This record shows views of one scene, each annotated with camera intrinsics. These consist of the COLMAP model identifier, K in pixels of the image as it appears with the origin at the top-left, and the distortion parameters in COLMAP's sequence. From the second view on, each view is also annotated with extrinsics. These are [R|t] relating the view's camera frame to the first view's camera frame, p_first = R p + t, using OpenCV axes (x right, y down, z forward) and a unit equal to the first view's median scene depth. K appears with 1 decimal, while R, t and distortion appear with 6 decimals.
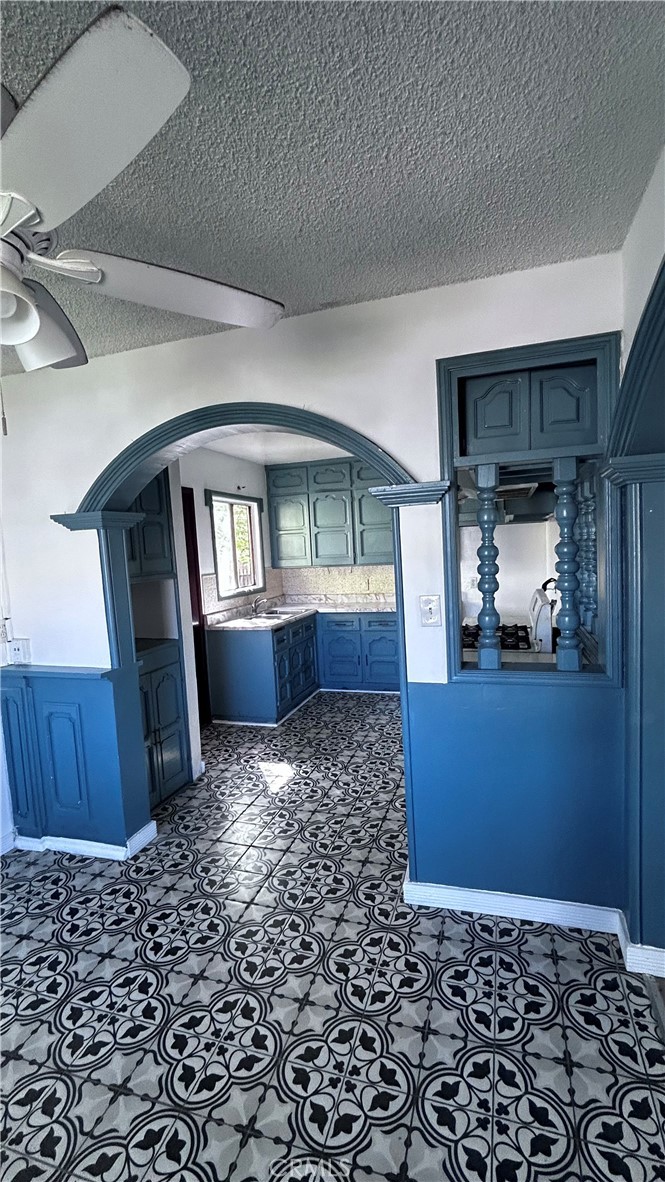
lens RADIAL K [[525.8, 0, 332.5], [0, 525.8, 591.0], [0, 0, 1]] dist [0.000570, 0.000674]
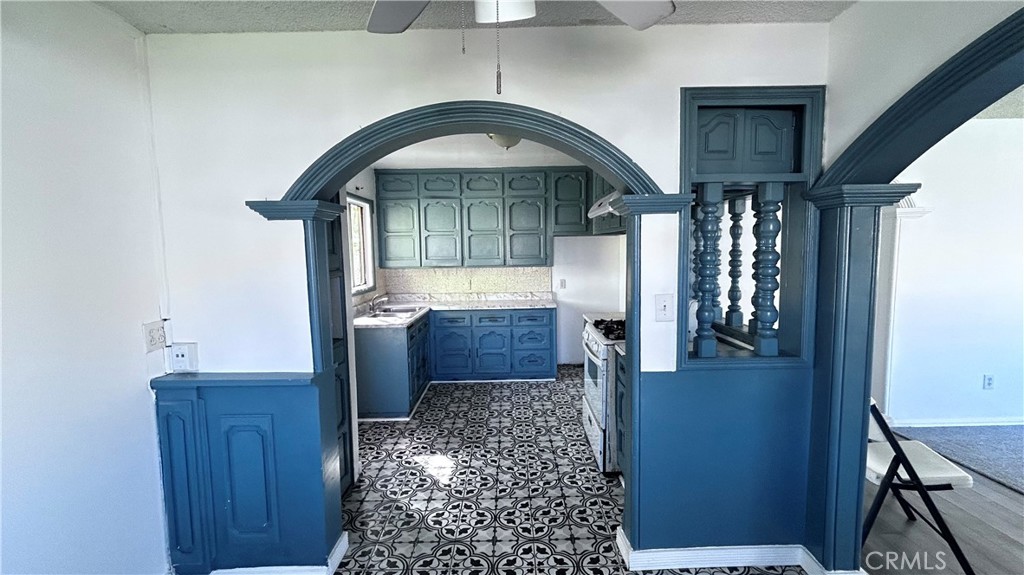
lens RADIAL K [[455.5, 0, 512.0], [0, 455.5, 287.5], [0, 0, 1]] dist [0.000570, 0.000674]
pose [[0.948822, 0.009160, 0.315680, -0.265707], [-0.006614, 0.999936, -0.009136, 0.003245], [-0.315743, 0.006580, 0.948822, 0.105162]]
